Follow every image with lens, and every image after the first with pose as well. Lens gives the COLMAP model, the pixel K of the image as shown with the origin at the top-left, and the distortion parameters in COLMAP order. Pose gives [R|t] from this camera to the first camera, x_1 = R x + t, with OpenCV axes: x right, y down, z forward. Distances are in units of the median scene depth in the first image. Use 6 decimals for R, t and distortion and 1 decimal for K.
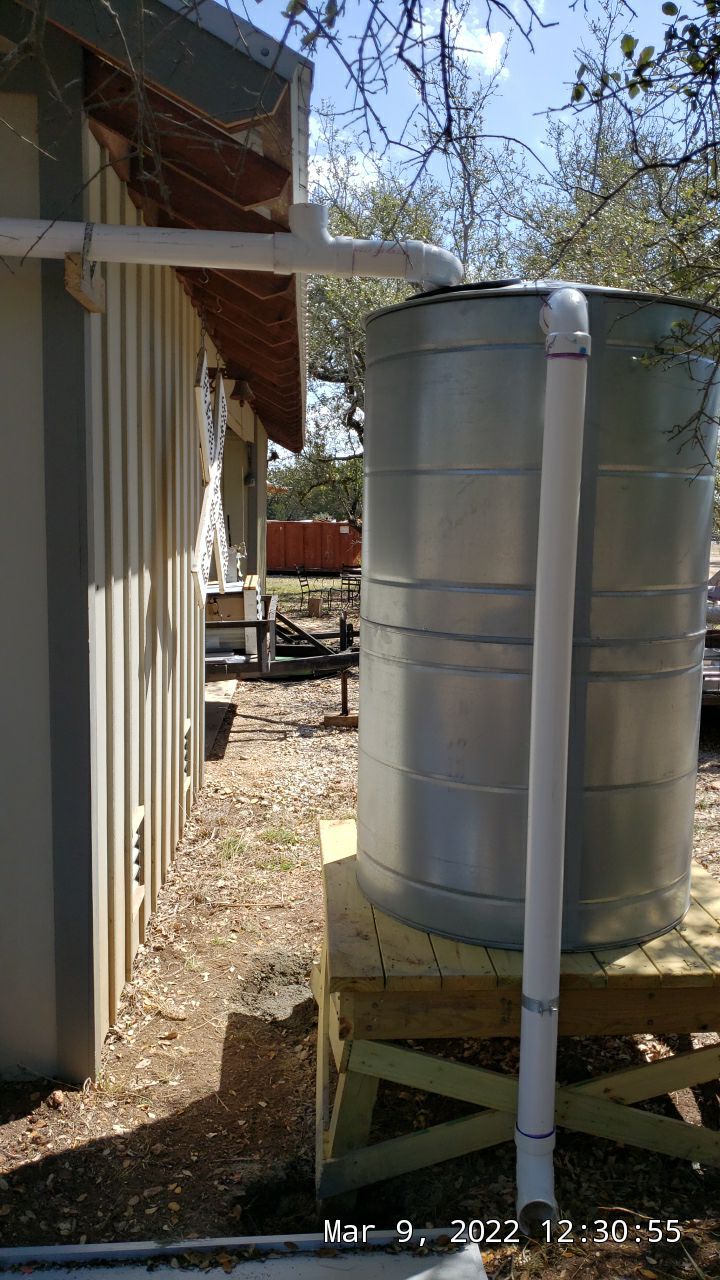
lens RADIAL K [[998.8, 0, 360.0], [0, 998.8, 640.0], [0, 0, 1]] dist [-0.055369, -0.000321]
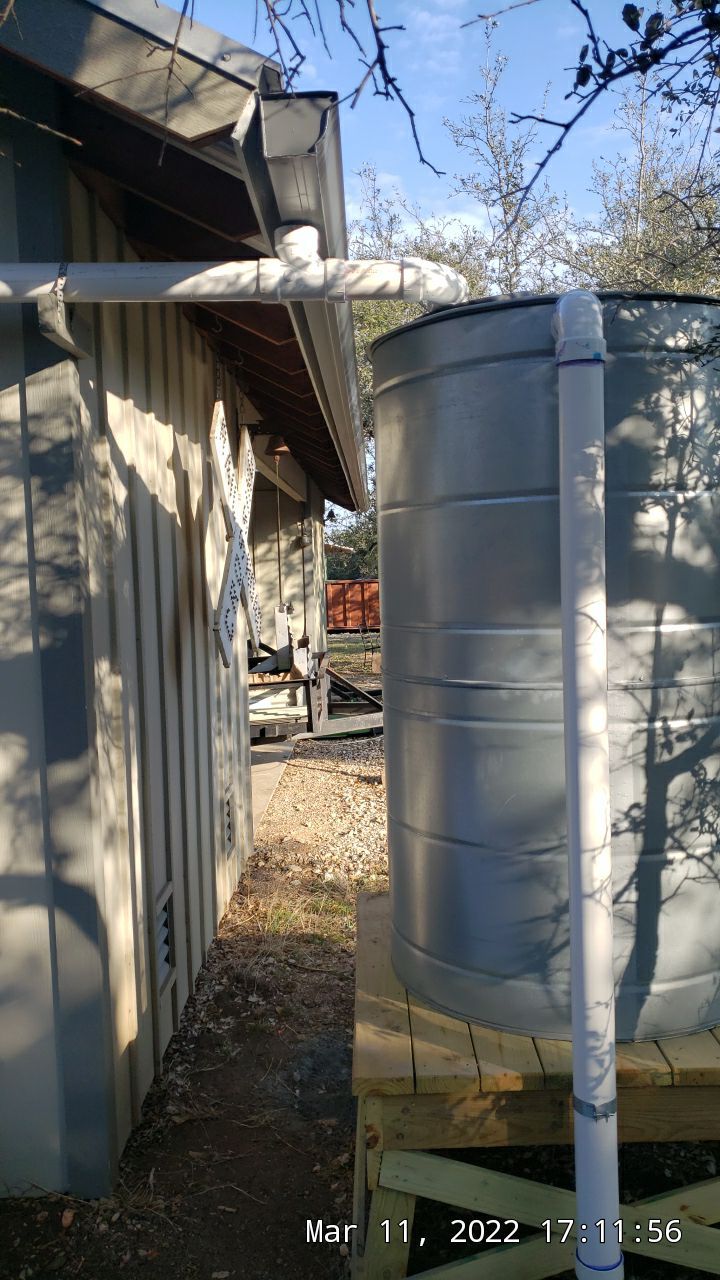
lens RADIAL K [[1001.5, 0, 360.0], [0, 1001.5, 640.0], [0, 0, 1]] dist [-0.010588, -0.009527]
pose [[0.996621, -0.047880, -0.066744, 0.052519], [0.043994, 0.997316, -0.058532, 0.004461], [0.069367, 0.055398, 0.996052, 0.093064]]
